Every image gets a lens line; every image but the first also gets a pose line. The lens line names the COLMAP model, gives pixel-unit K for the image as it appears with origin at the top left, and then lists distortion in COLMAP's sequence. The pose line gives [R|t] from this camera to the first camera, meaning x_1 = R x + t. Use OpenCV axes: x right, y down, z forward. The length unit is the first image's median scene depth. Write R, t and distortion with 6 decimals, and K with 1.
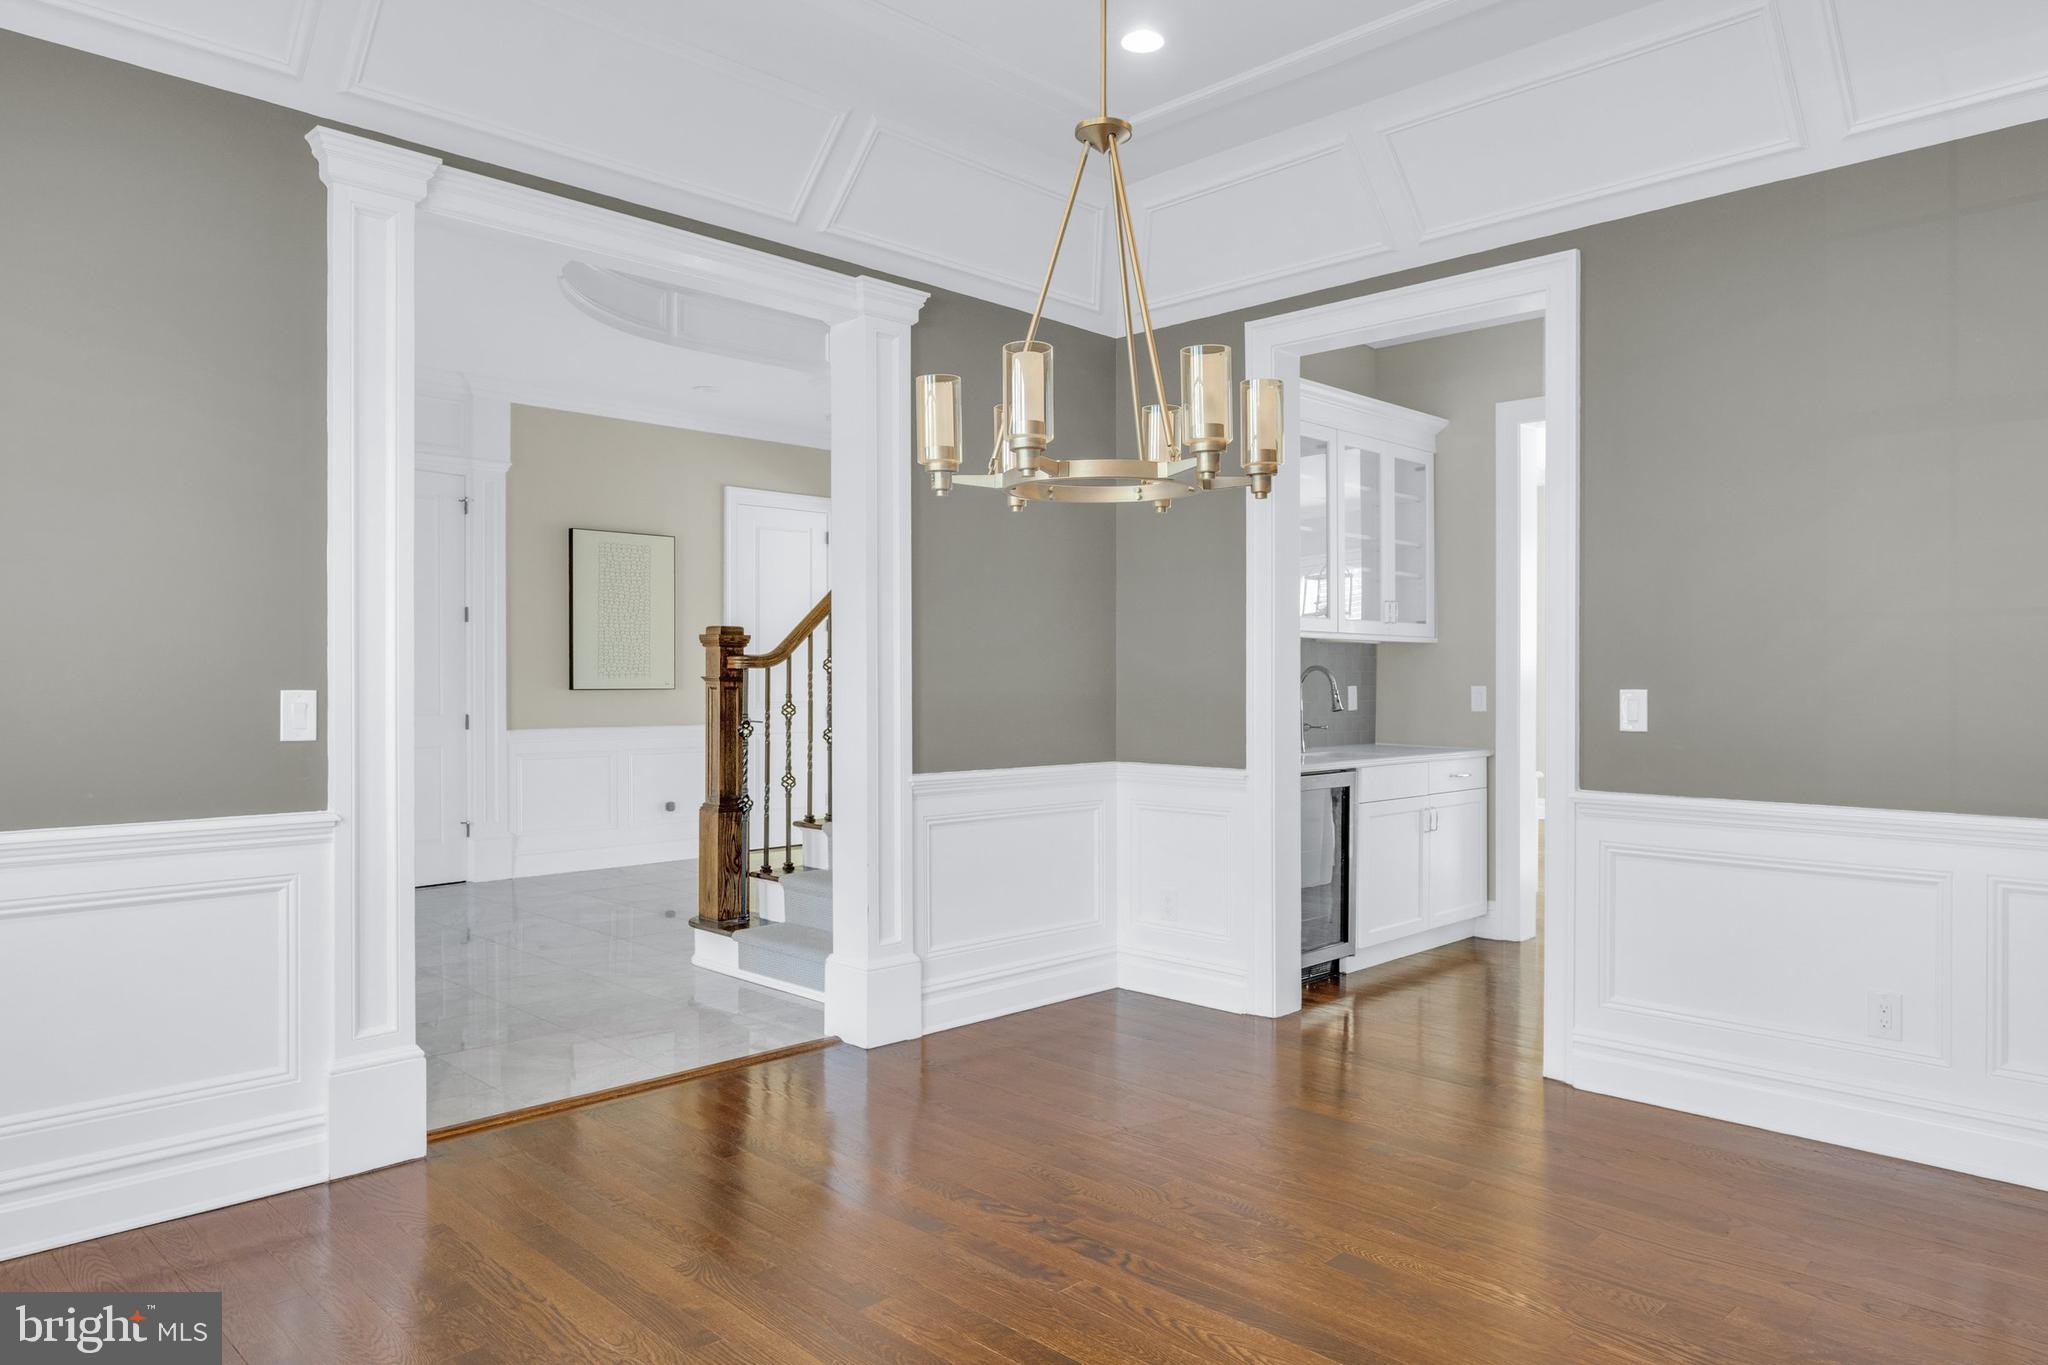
lens RADIAL K [[1354.1, 0, 1026.9], [0, 1354.1, 680.3], [0, 0, 1]] dist [-0.000955, -0.000197]
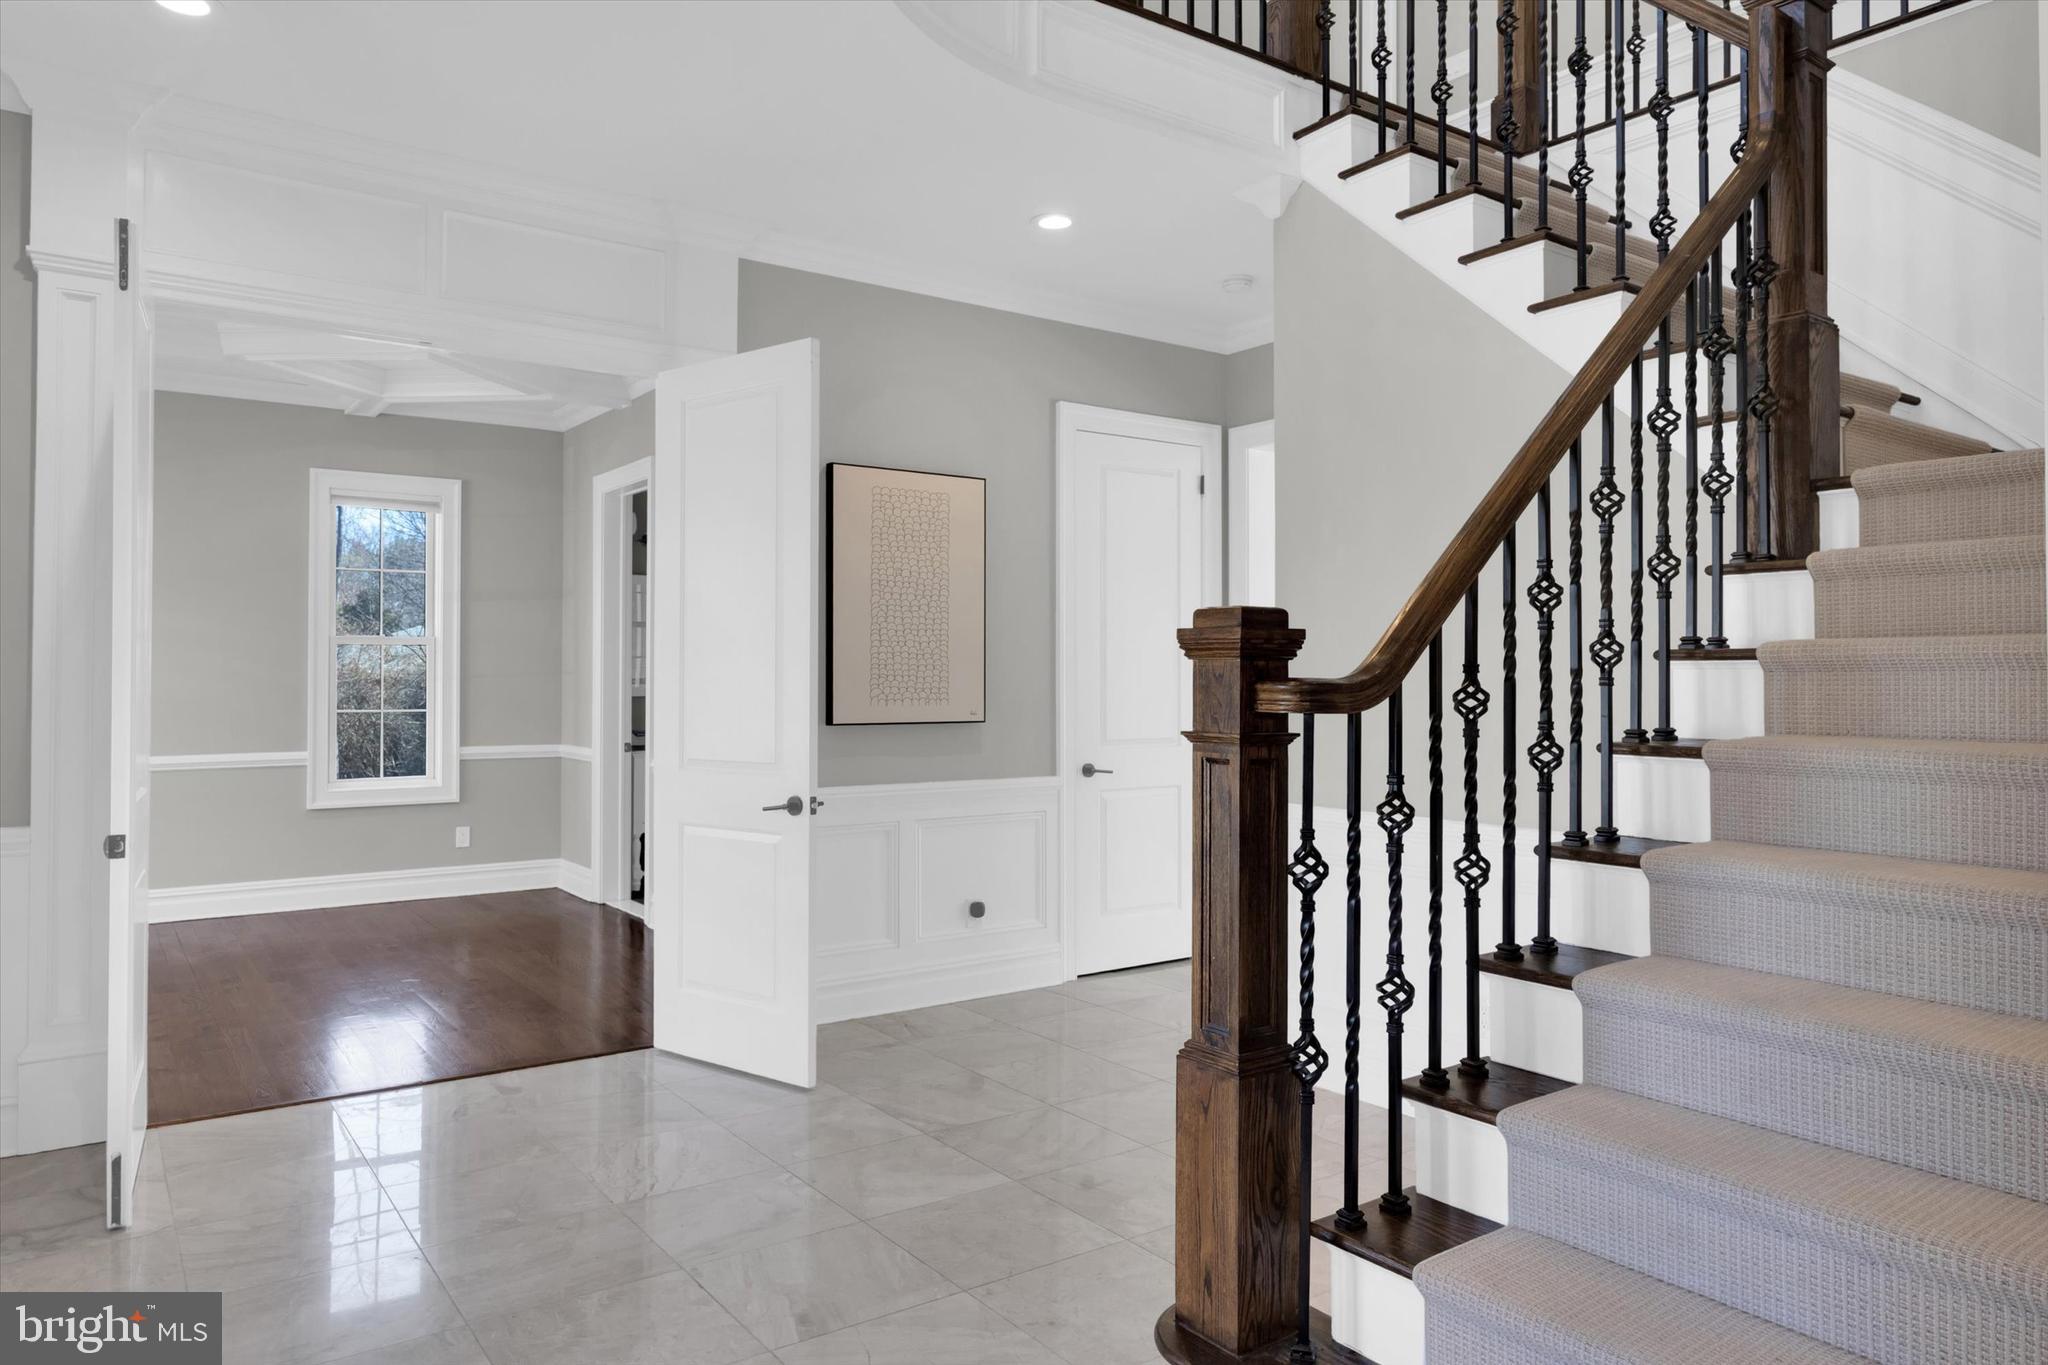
lens RADIAL K [[1354.1, 0, 1022.4], [0, 1354.1, 677.4], [0, 0, 1]] dist [-0.000955, -0.000197]
pose [[0.988483, 0.006065, -0.151213, -0.227059], [-0.006685, 0.999971, -0.003592, -0.017319], [0.151187, 0.004562, 0.988495, 0.587882]]
